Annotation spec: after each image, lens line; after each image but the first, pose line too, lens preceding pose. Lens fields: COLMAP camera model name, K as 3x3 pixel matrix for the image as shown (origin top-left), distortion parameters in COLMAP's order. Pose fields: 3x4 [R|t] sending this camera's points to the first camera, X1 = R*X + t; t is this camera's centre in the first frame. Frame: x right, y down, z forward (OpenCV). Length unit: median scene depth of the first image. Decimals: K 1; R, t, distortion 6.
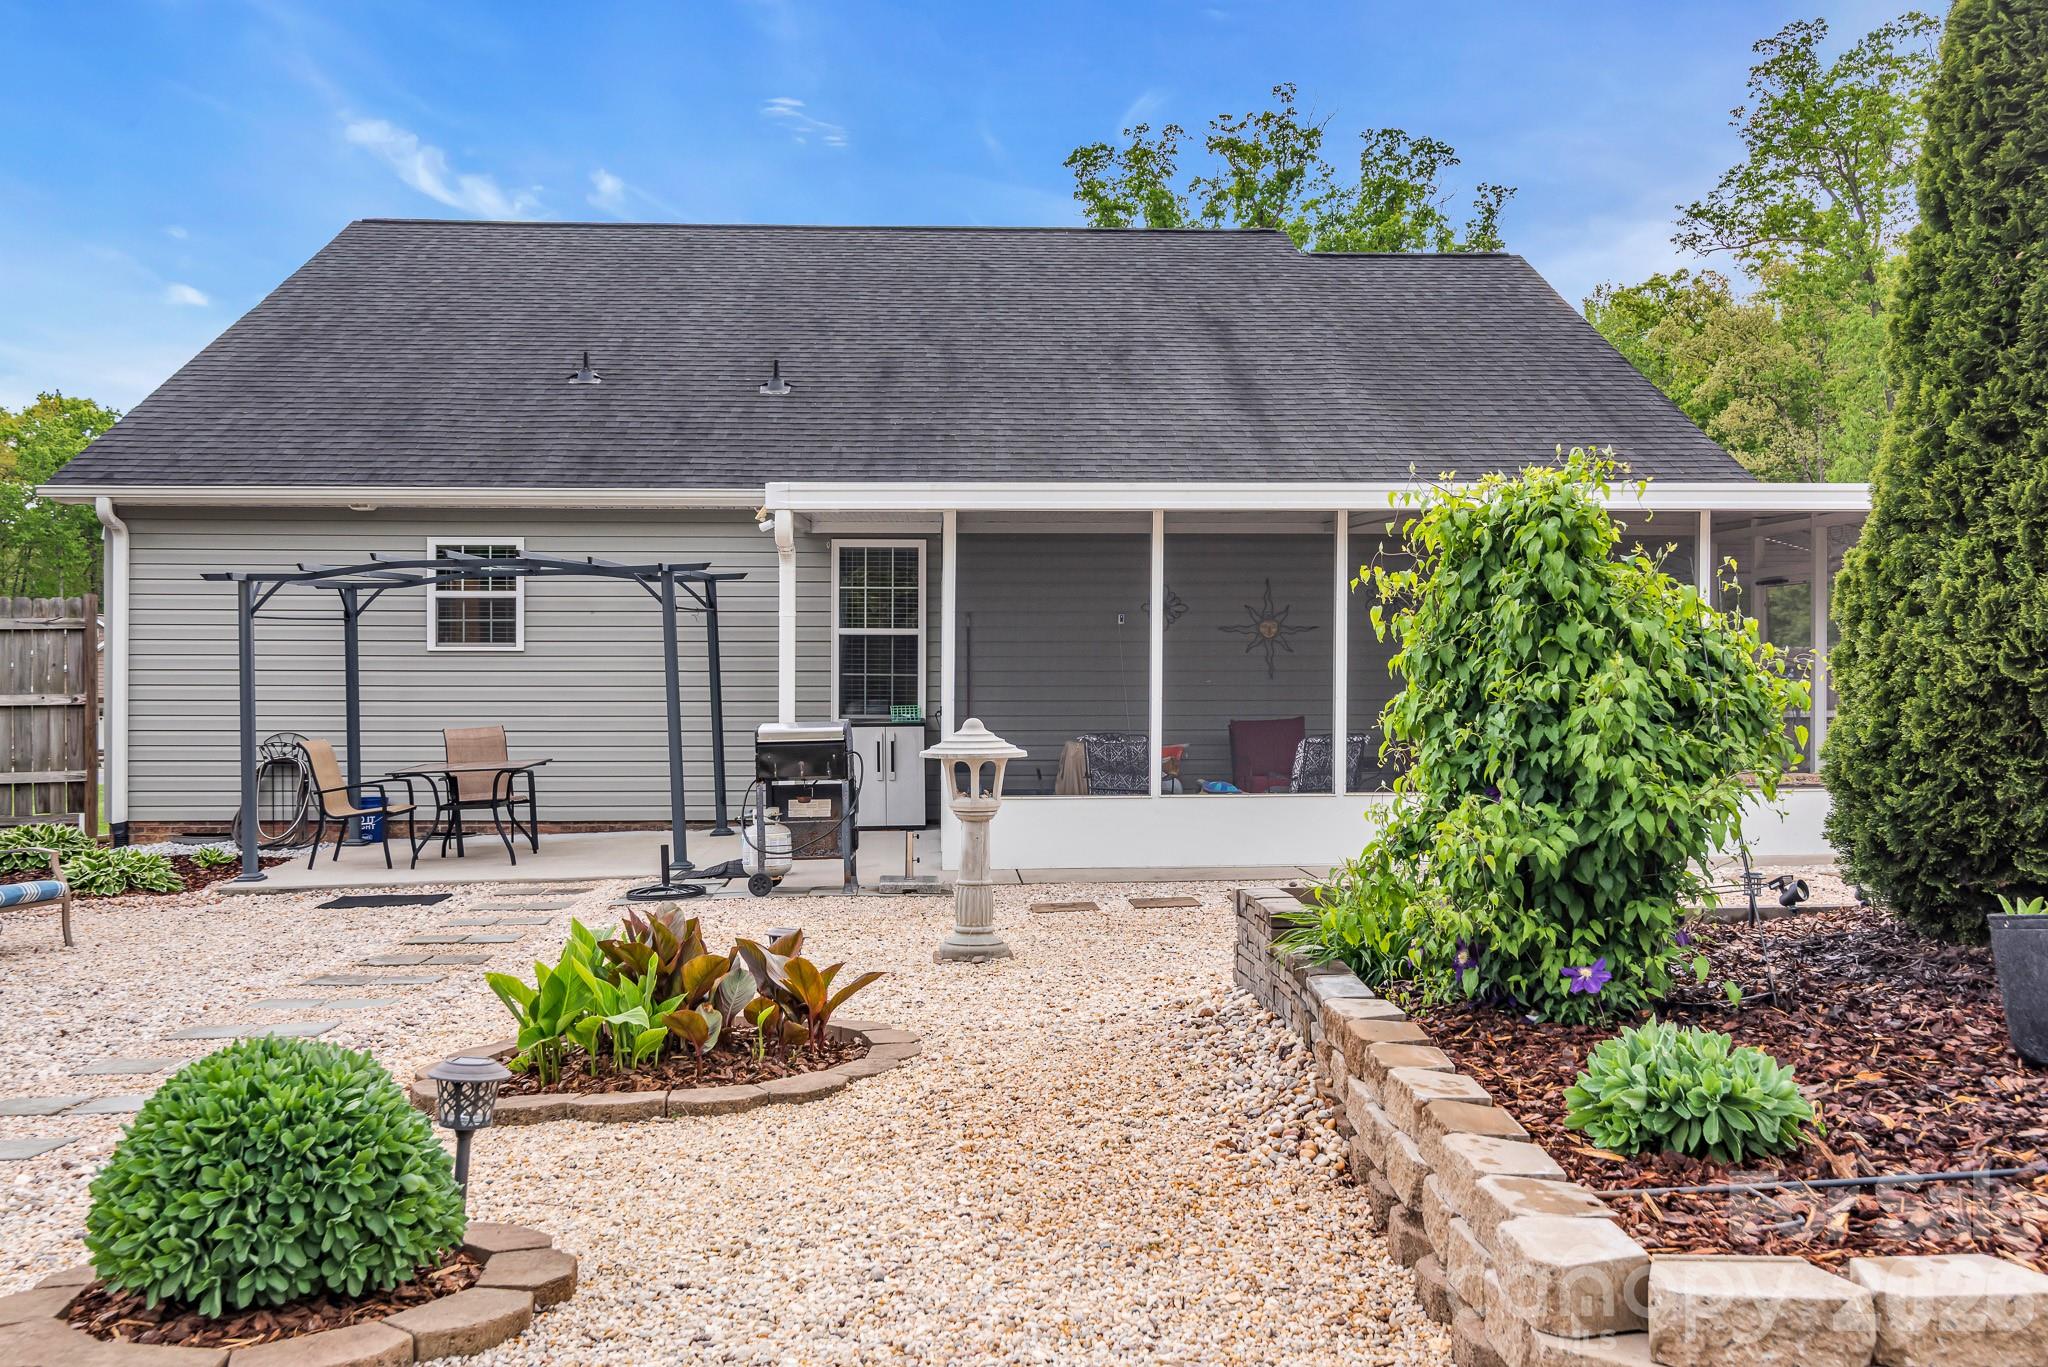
lens RADIAL K [[1765.6, 0, 1024.6], [0, 1765.6, 671.5], [0, 0, 1]] dist [0.003426, -0.001872]
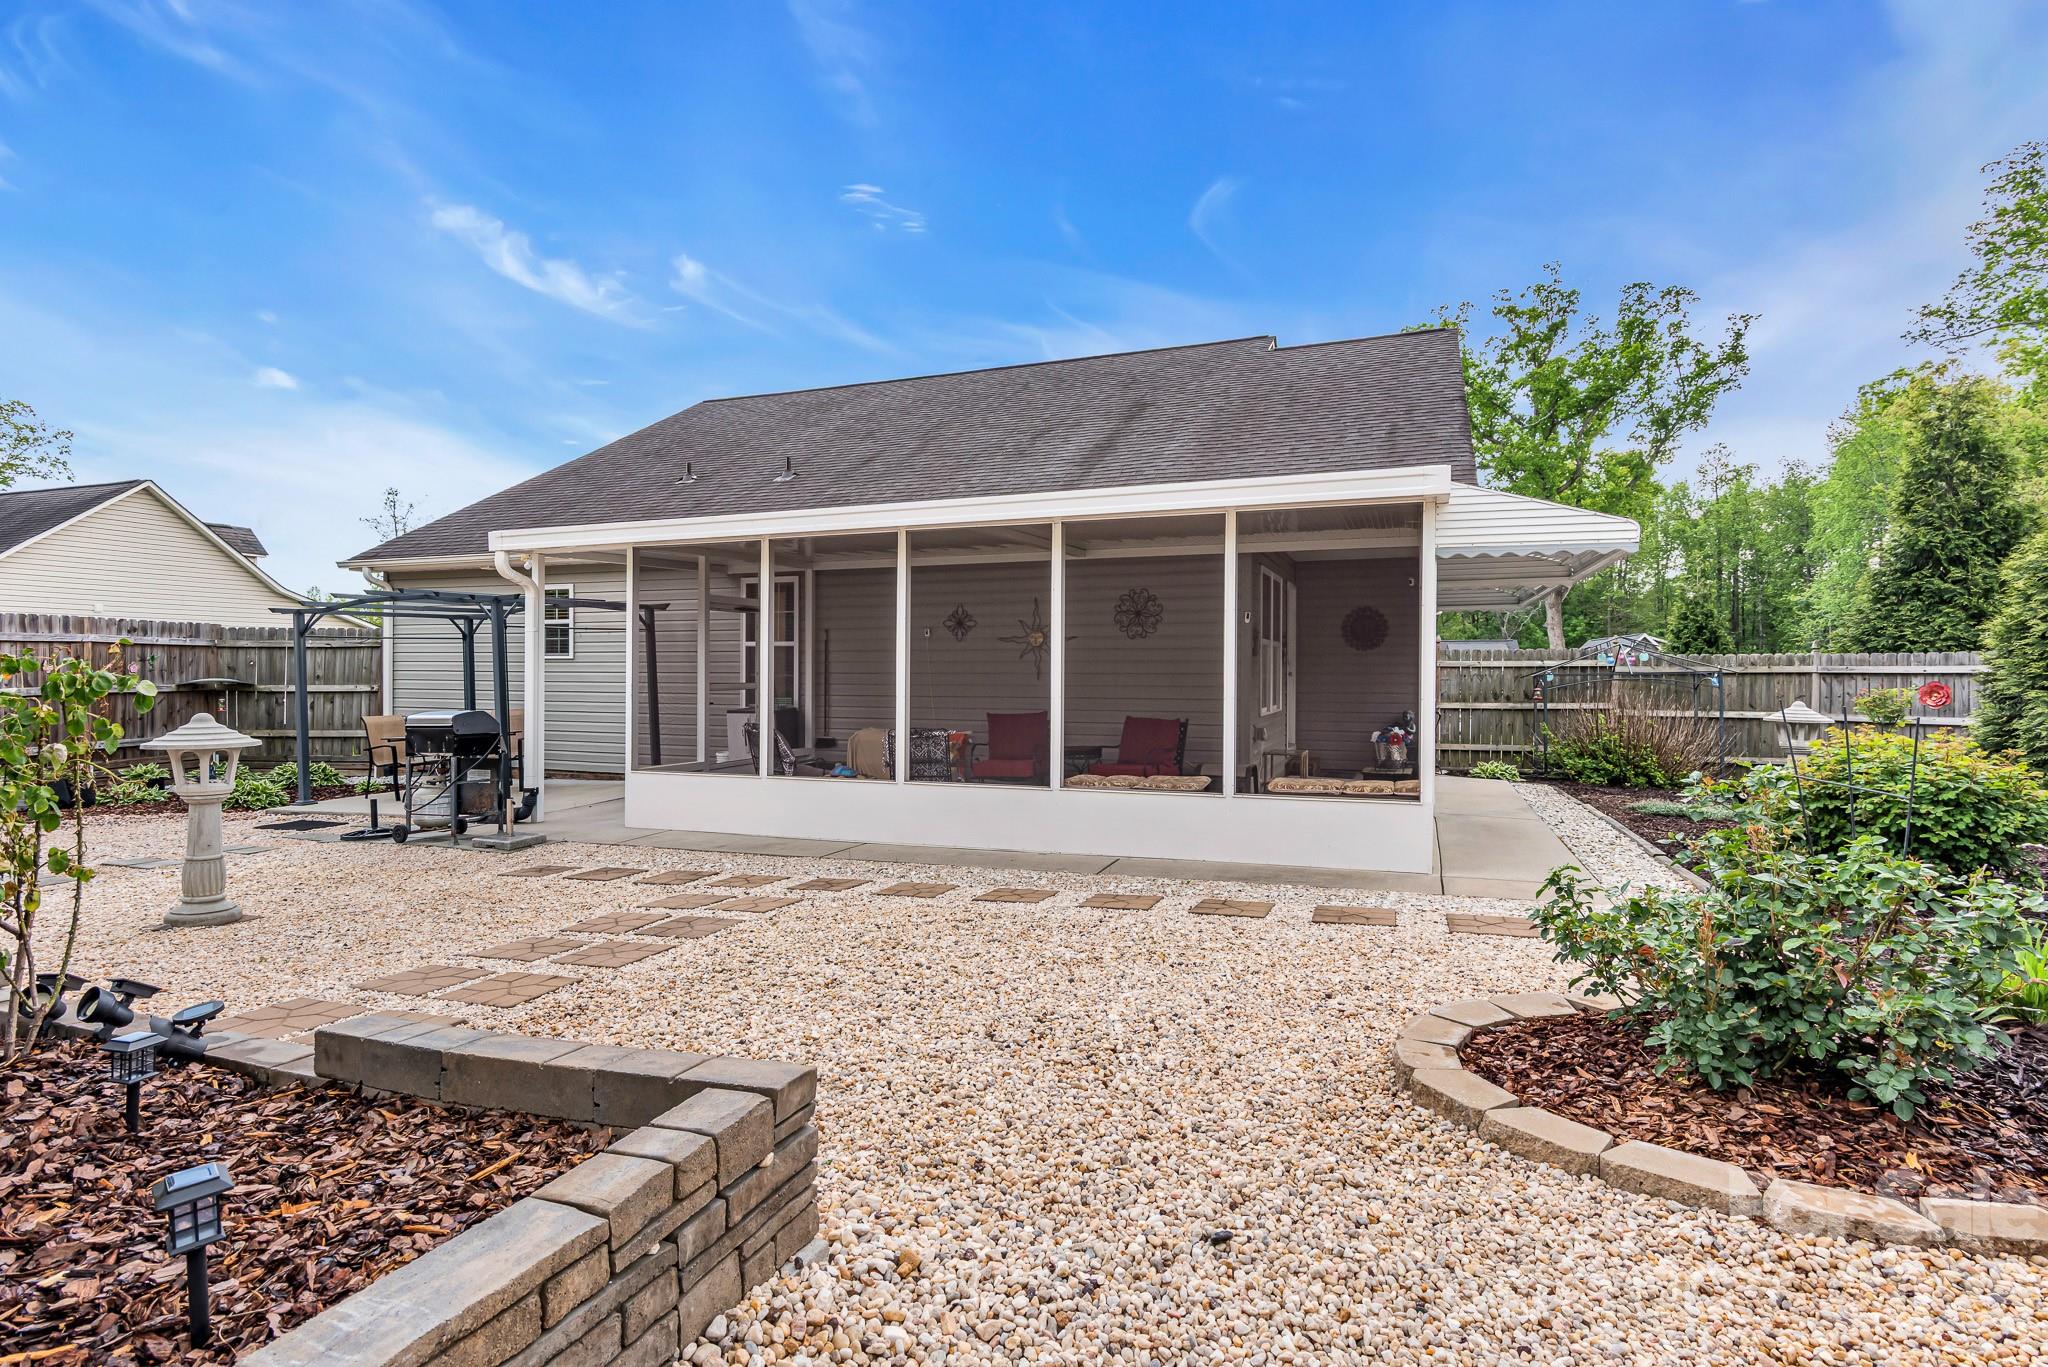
lens RADIAL K [[1016.3, 0, 1023.7], [0, 1016.3, 677.8], [0, 0, 1]] dist [0.003243, 0.000047]
pose [[0.913926, 0.005099, -0.405848, 0.423245], [-0.003764, 0.999985, 0.004088, -0.000162], [0.405863, -0.002209, 0.913931, 0.359542]]
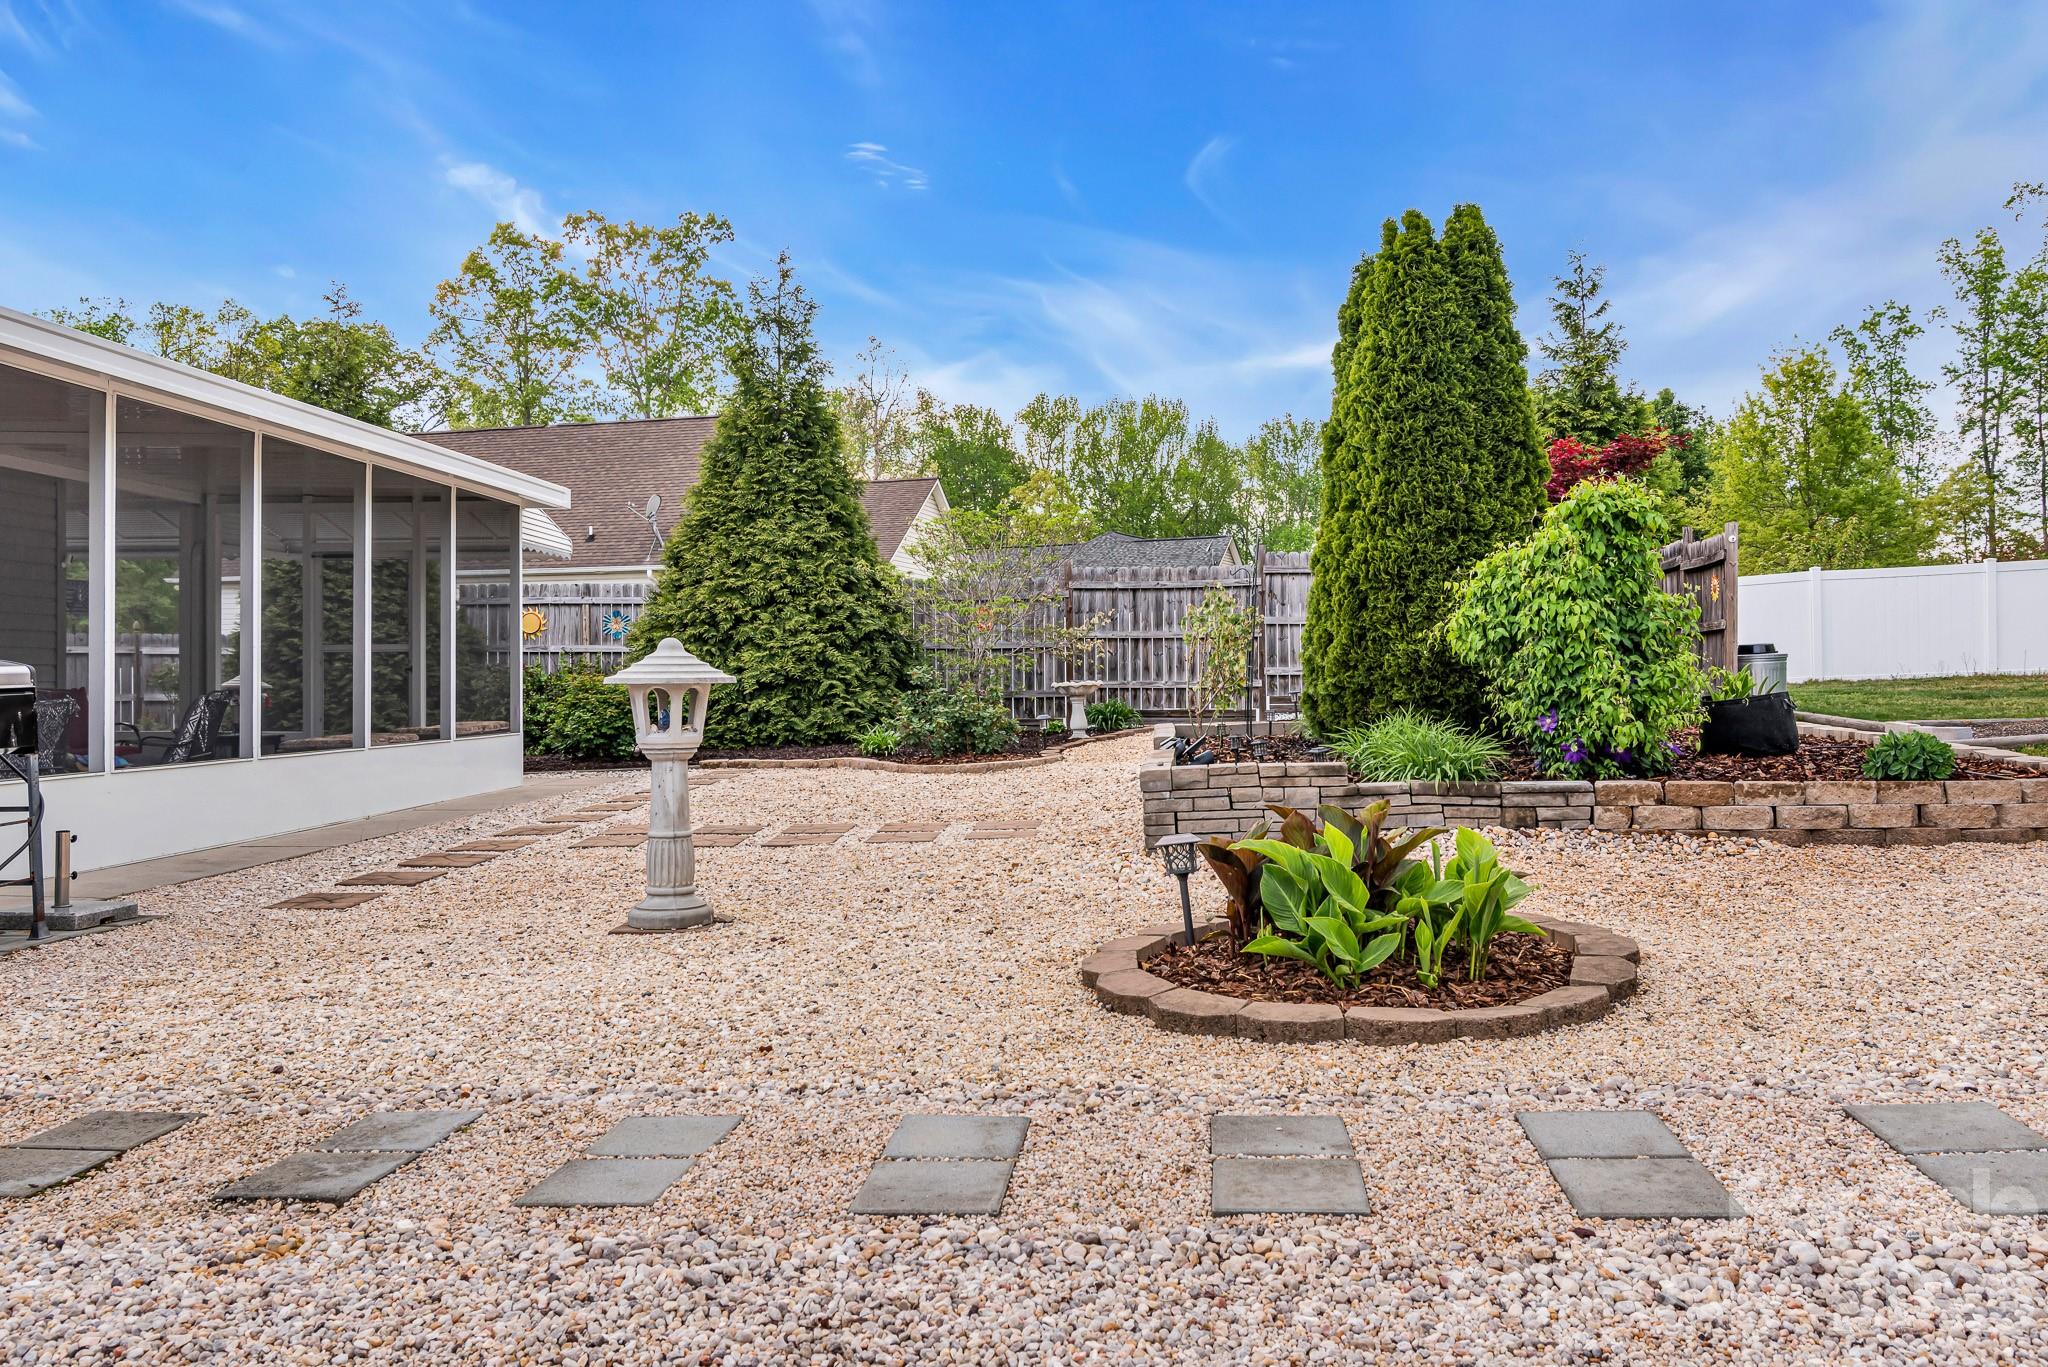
lens RADIAL K [[1507.3, 0, 1021.7], [0, 1507.3, 676.4], [0, 0, 1]] dist [0.000646, -0.000063]
pose [[0.129338, 0.004424, 0.991591, -0.418935], [0.004918, 0.999975, -0.005103, 0.028675], [-0.991588, 0.005537, 0.129313, 0.435717]]
